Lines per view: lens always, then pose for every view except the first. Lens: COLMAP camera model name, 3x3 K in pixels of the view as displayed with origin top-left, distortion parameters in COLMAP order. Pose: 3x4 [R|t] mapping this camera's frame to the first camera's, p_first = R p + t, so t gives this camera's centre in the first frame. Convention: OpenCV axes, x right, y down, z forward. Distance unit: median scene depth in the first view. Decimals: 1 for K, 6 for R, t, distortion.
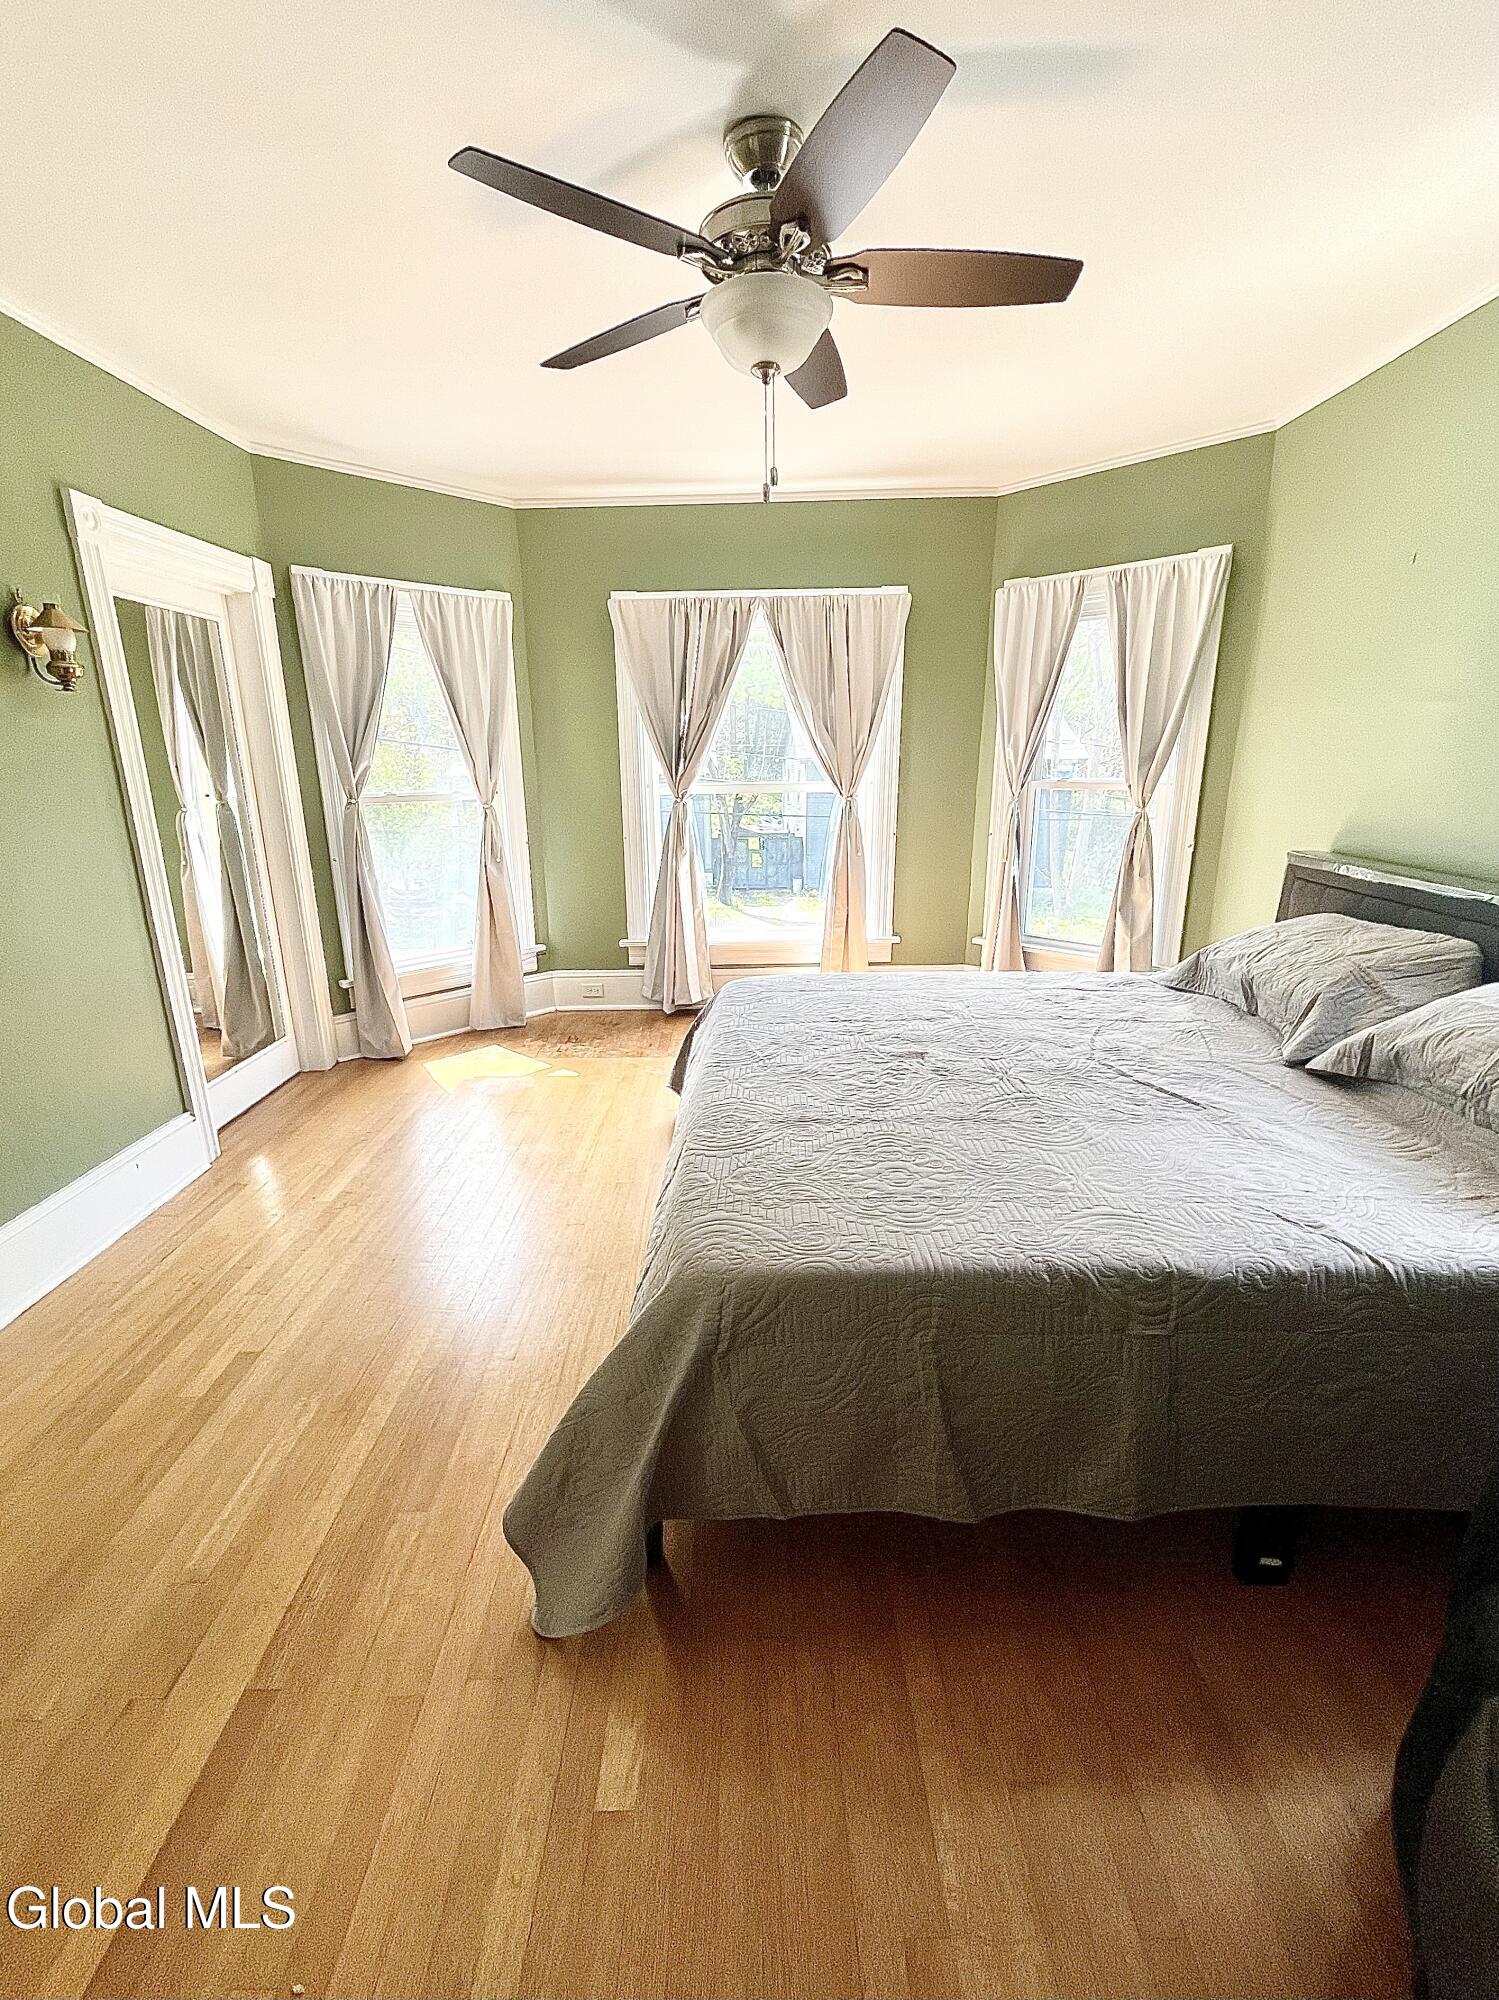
lens RADIAL K [[865.8, 0, 747.9], [0, 865.8, 998.6], [0, 0, 1]] dist [0.001099, -0.000195]
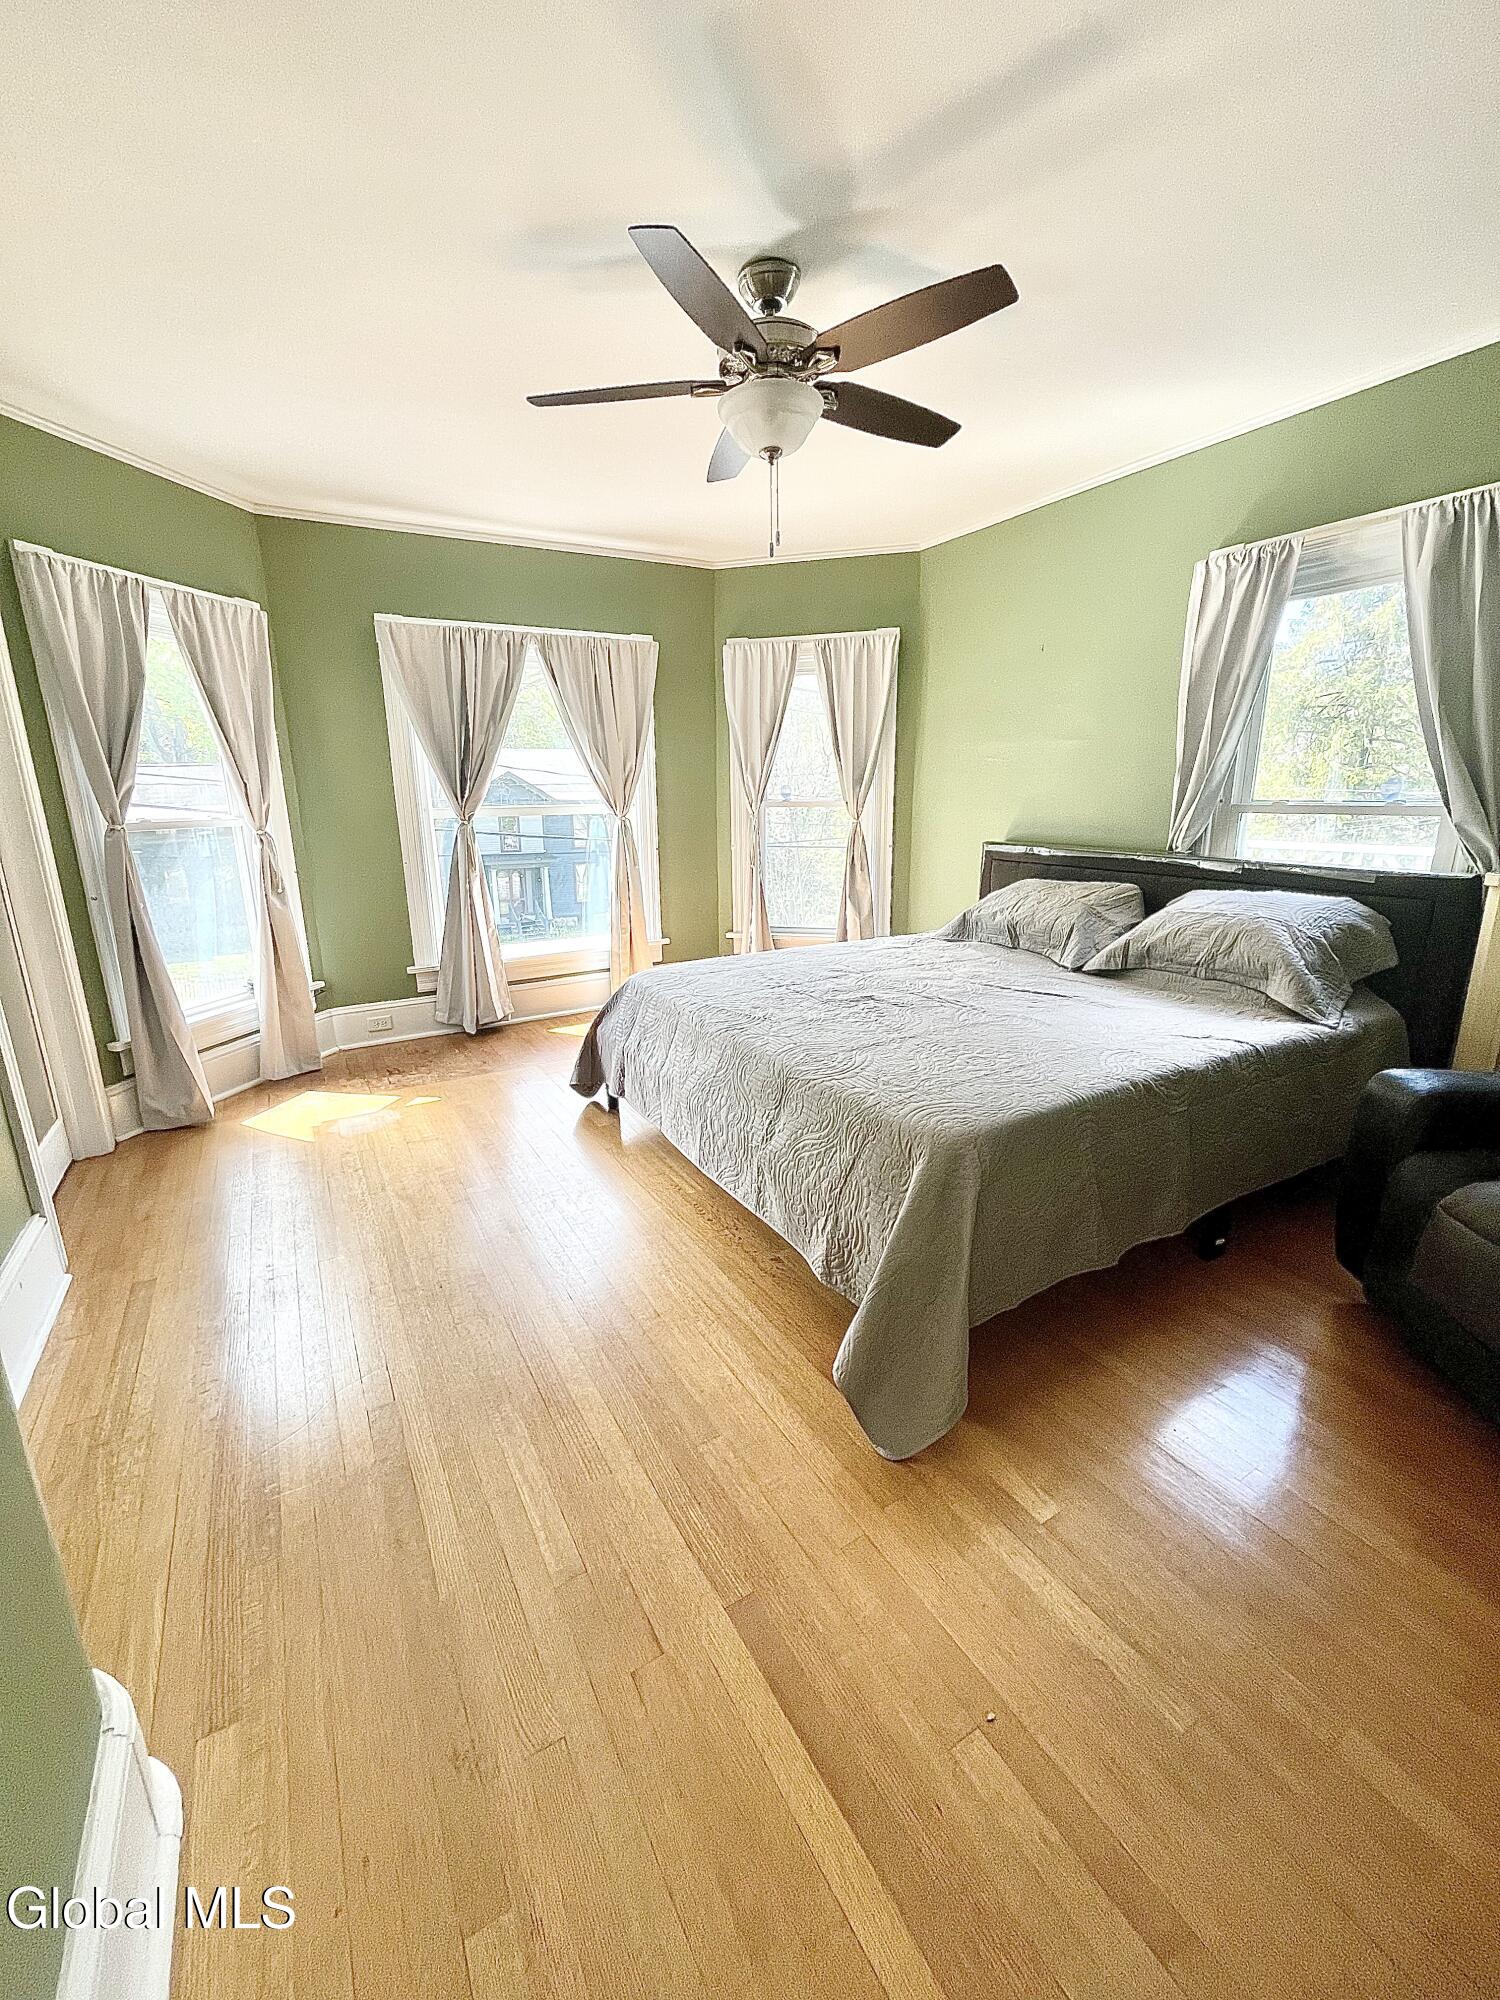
lens RADIAL K [[806.0, 0, 753.0], [0, 806.0, 996.1], [0, 0, 1]] dist [-0.002964, -0.000140]
pose [[0.860431, -0.126589, 0.493593, -0.319117], [0.143064, 0.989704, 0.004434, 0.019279], [-0.489072, 0.066800, 0.869682, 0.026205]]
